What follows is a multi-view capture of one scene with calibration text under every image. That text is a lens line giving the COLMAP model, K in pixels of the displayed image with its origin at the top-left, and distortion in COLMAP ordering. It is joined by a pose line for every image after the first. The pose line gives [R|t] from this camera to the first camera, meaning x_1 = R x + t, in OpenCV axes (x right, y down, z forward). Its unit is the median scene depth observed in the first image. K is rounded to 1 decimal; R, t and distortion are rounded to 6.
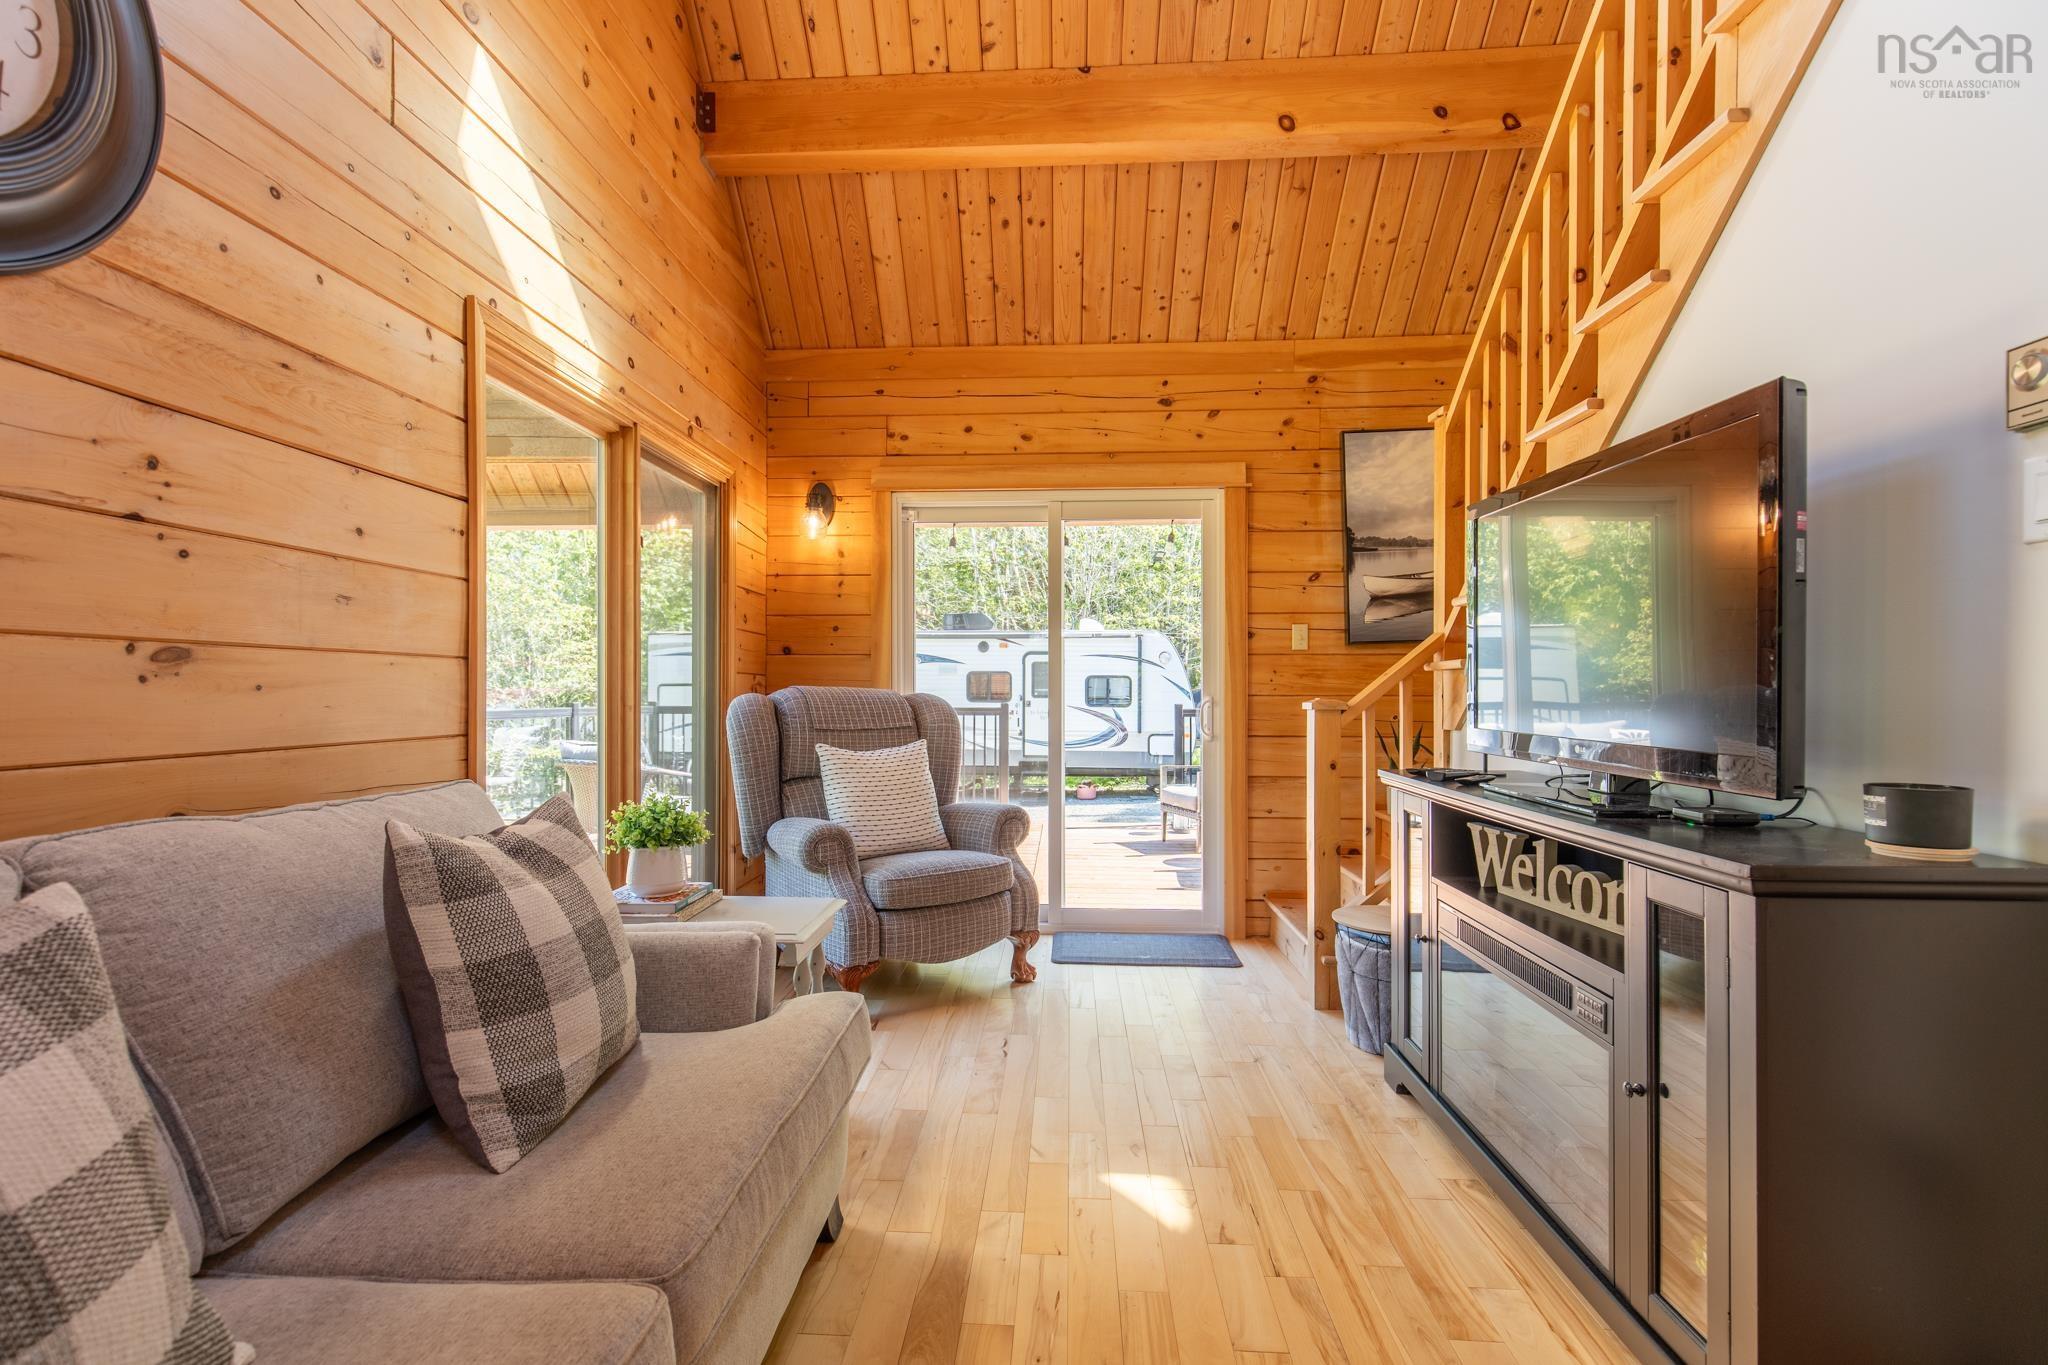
lens RADIAL K [[930.6, 0, 1022.6], [0, 930.6, 693.1], [0, 0, 1]] dist [0.008579, -0.002999]
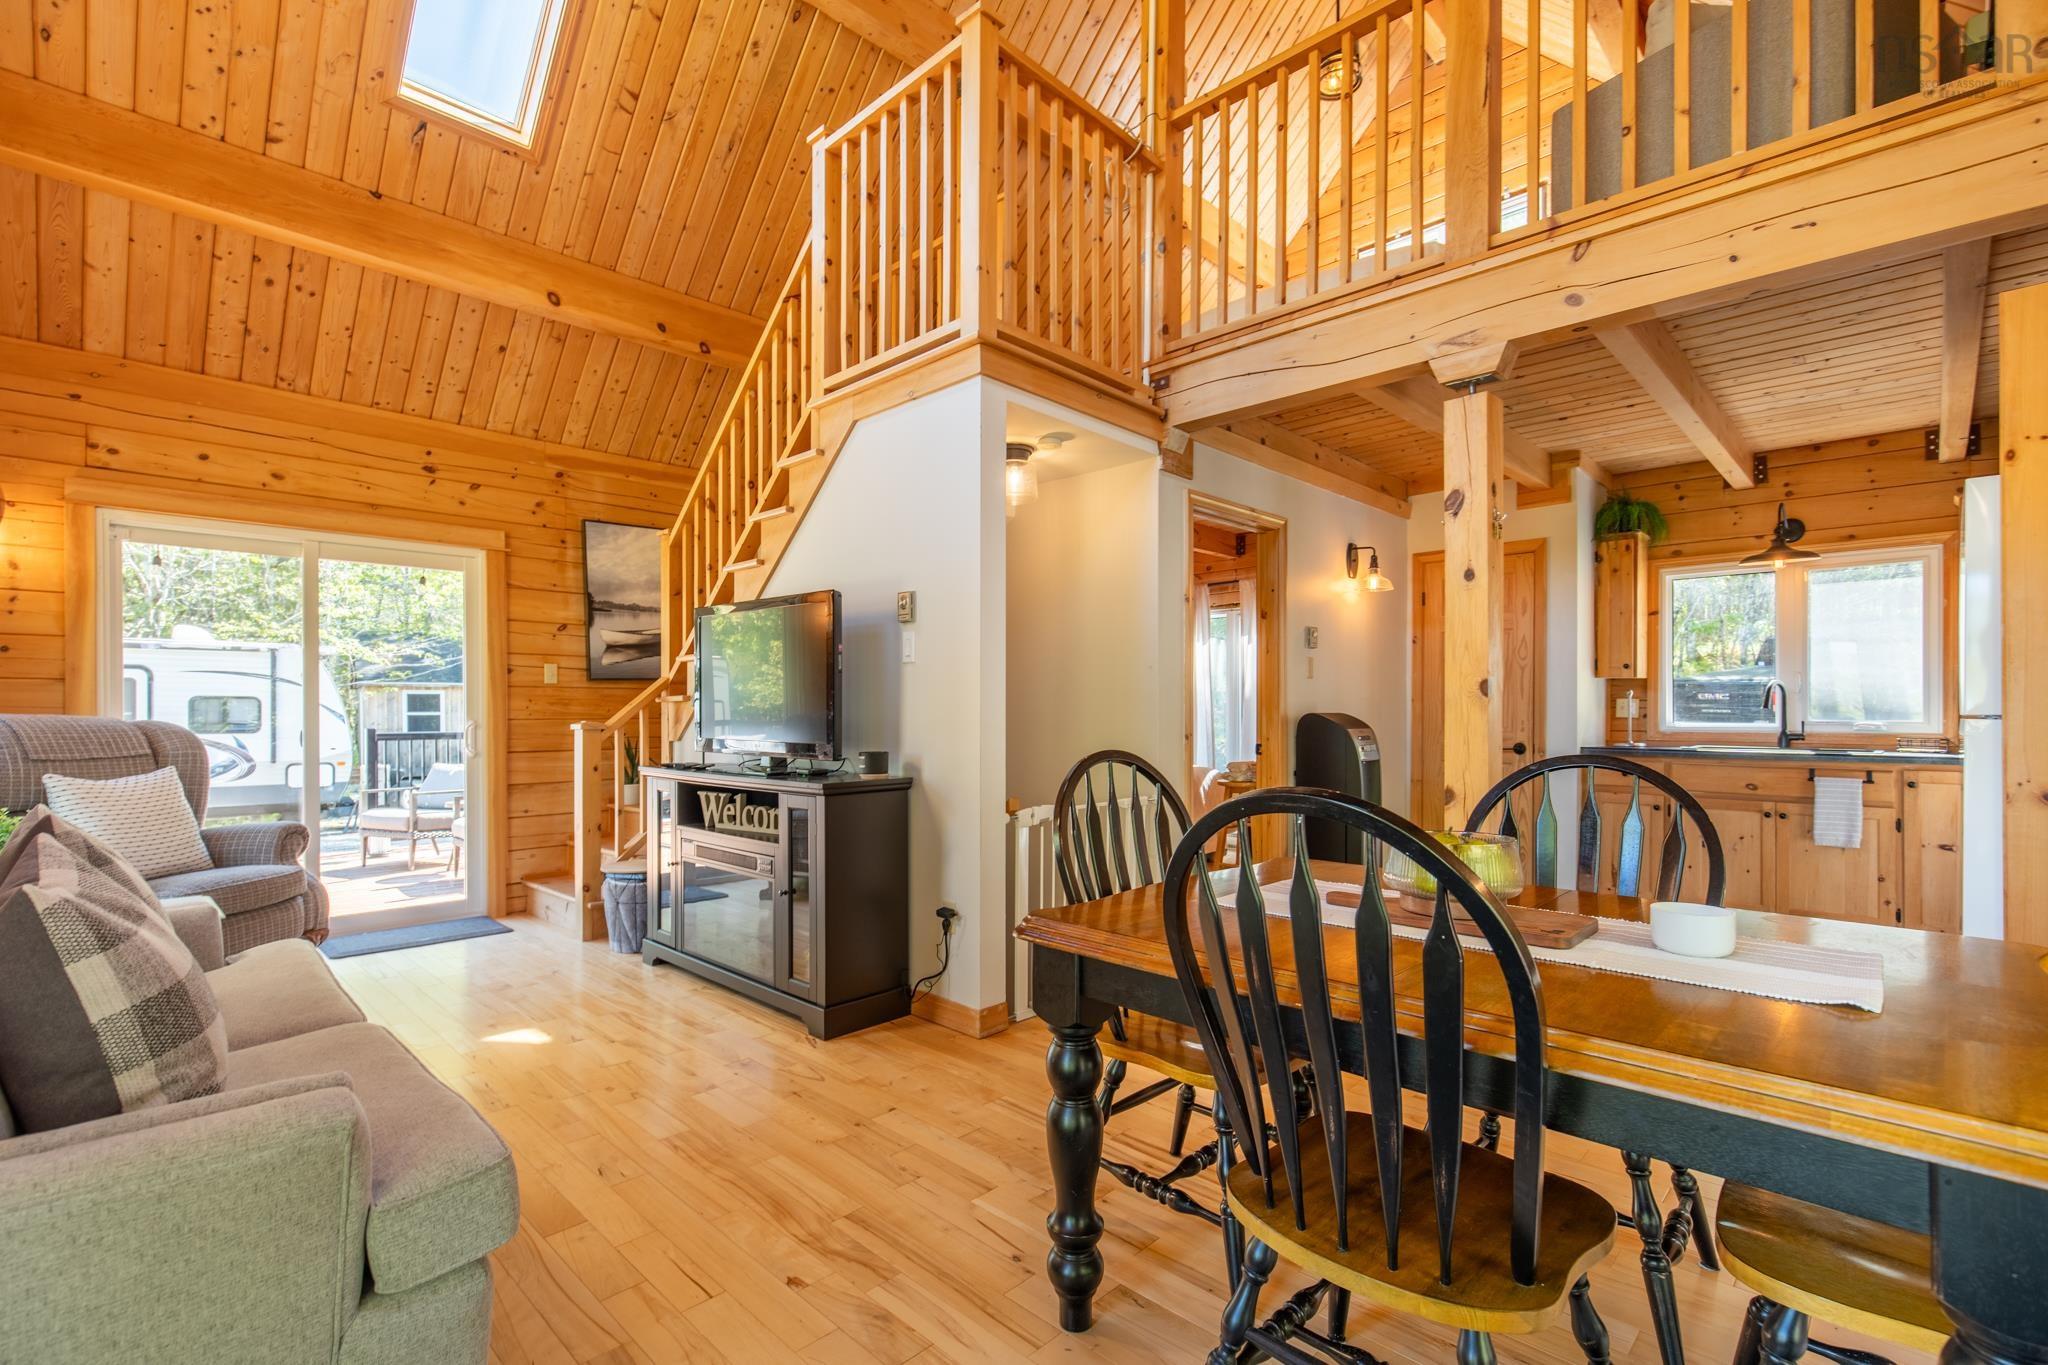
lens RADIAL K [[930.6, 0, 1009.6], [0, 930.6, 710.2], [0, 0, 1]] dist [0.008579, -0.002999]
pose [[0.668409, -0.002118, 0.743791, -0.263694], [0.004991, 0.999986, -0.001638, -0.005052], [-0.743777, 0.004807, 0.668410, -0.369243]]
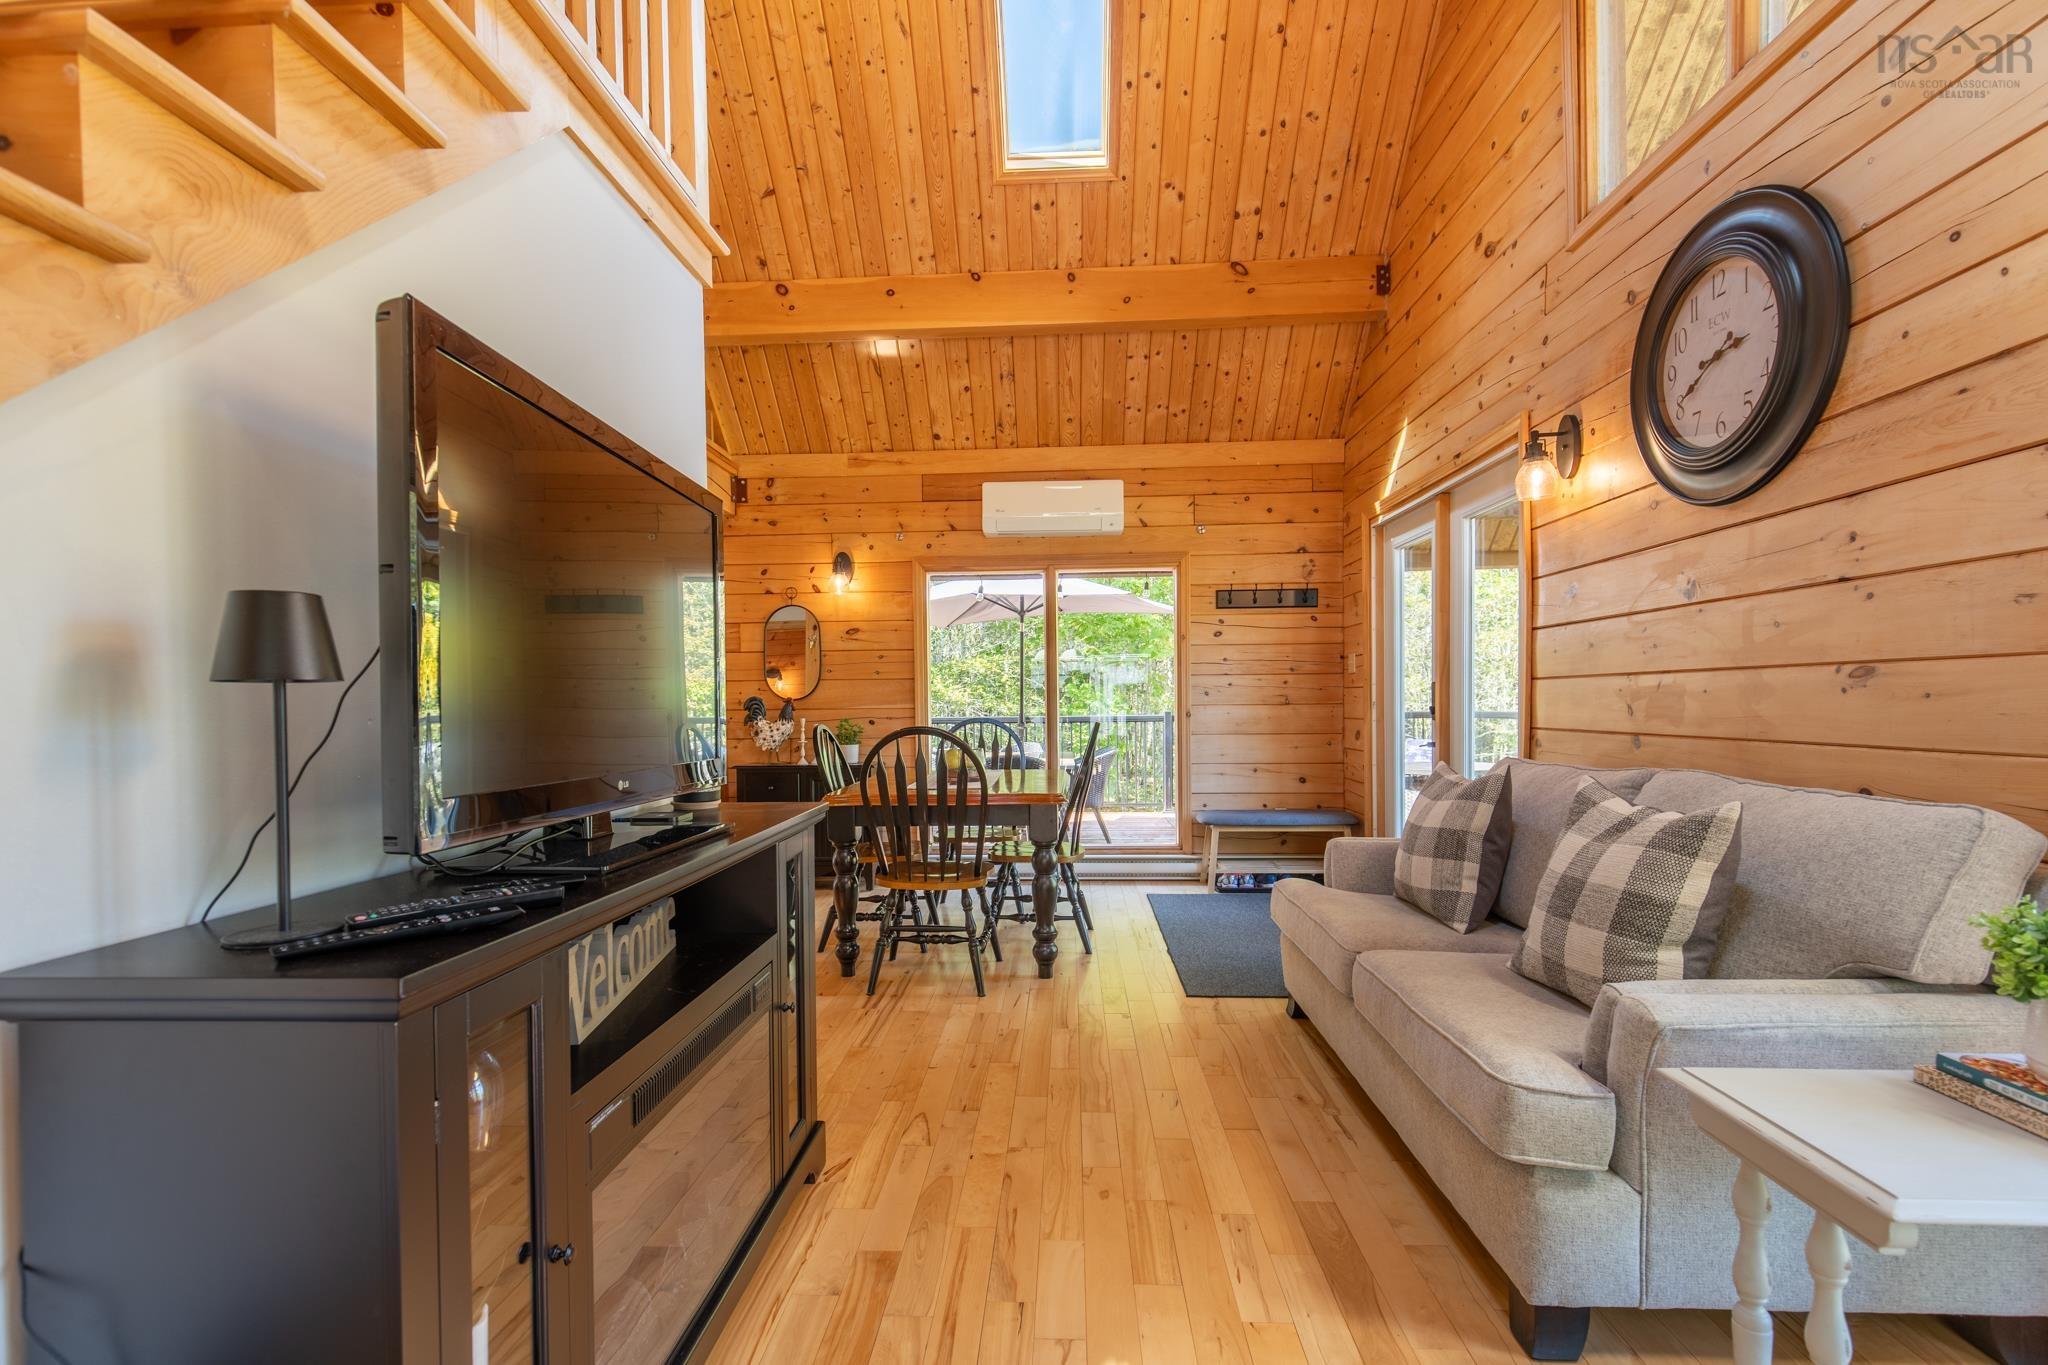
lens RADIAL K [[930.6, 0, 1019.7], [0, 930.6, 724.1], [0, 0, 1]] dist [0.008579, -0.002999]
pose [[-0.999952, 0.009659, -0.001340, 0.253714], [0.009628, 0.999719, 0.021661, -0.005113], [0.001549, 0.021647, -0.999764, 1.843428]]
